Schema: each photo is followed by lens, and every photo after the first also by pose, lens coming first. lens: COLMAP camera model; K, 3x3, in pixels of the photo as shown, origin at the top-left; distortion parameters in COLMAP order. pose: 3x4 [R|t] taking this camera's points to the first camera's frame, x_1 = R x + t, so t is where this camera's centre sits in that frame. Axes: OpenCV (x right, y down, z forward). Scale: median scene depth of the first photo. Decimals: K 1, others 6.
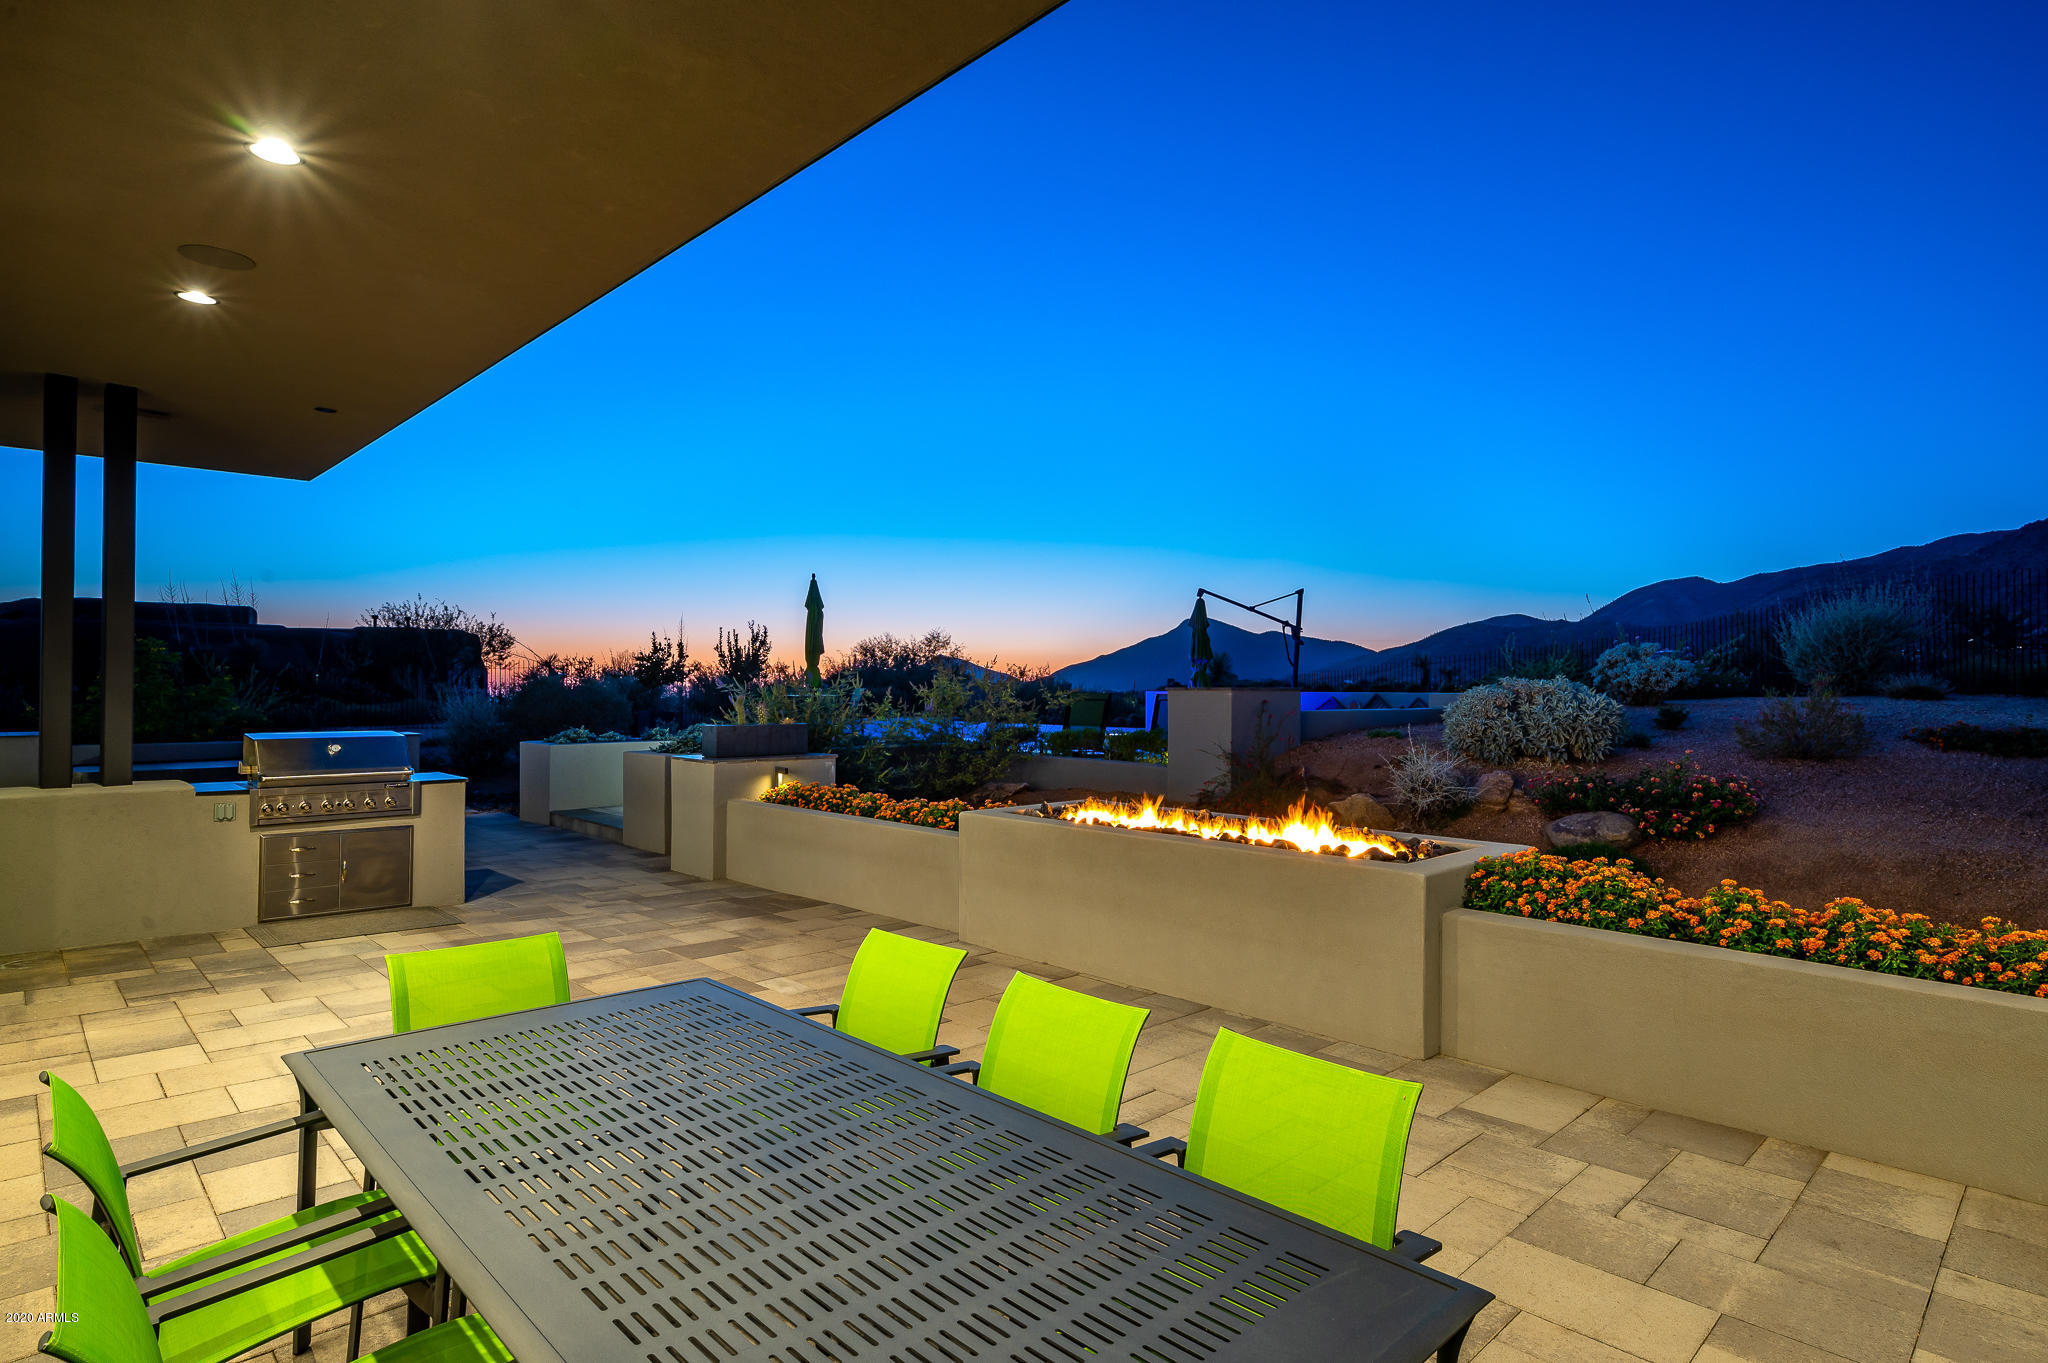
lens RADIAL K [[1065.7, 0, 1026.1], [0, 1065.7, 684.6], [0, 0, 1]] dist [0.002115, 0.000572]
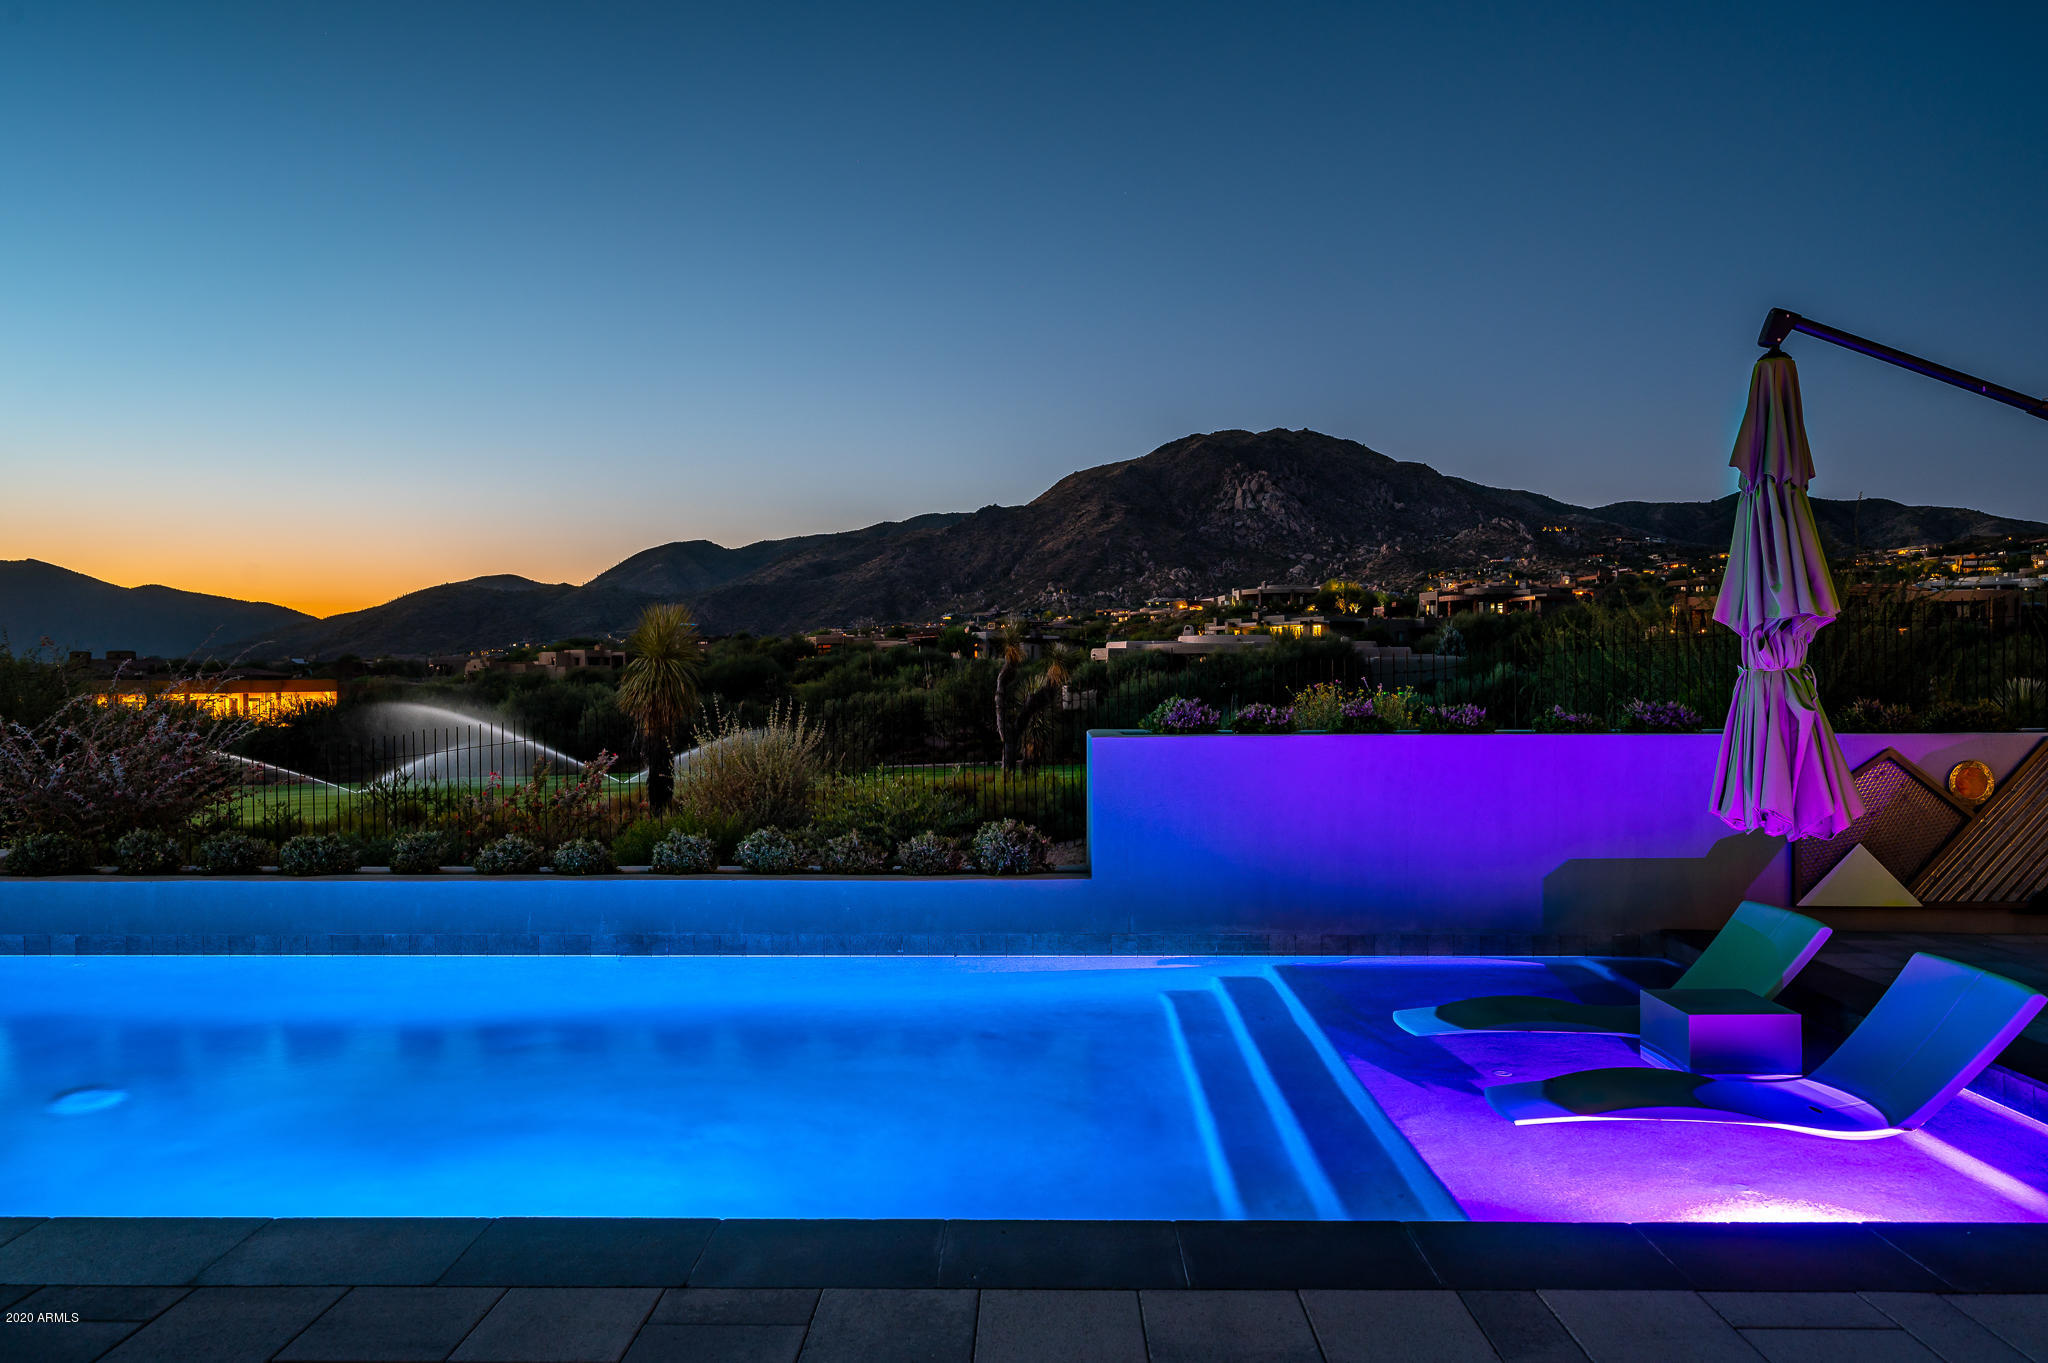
lens RADIAL K [[1386.0, 0, 1024.0], [0, 1386.0, 681.5], [0, 0, 1]] dist [-0.001332, -0.000098]
pose [[0.704206, -0.013704, 0.709864, -0.332557], [0.004501, 0.999880, 0.014837, -0.031264], [-0.709982, -0.007253, 0.704183, 1.842034]]
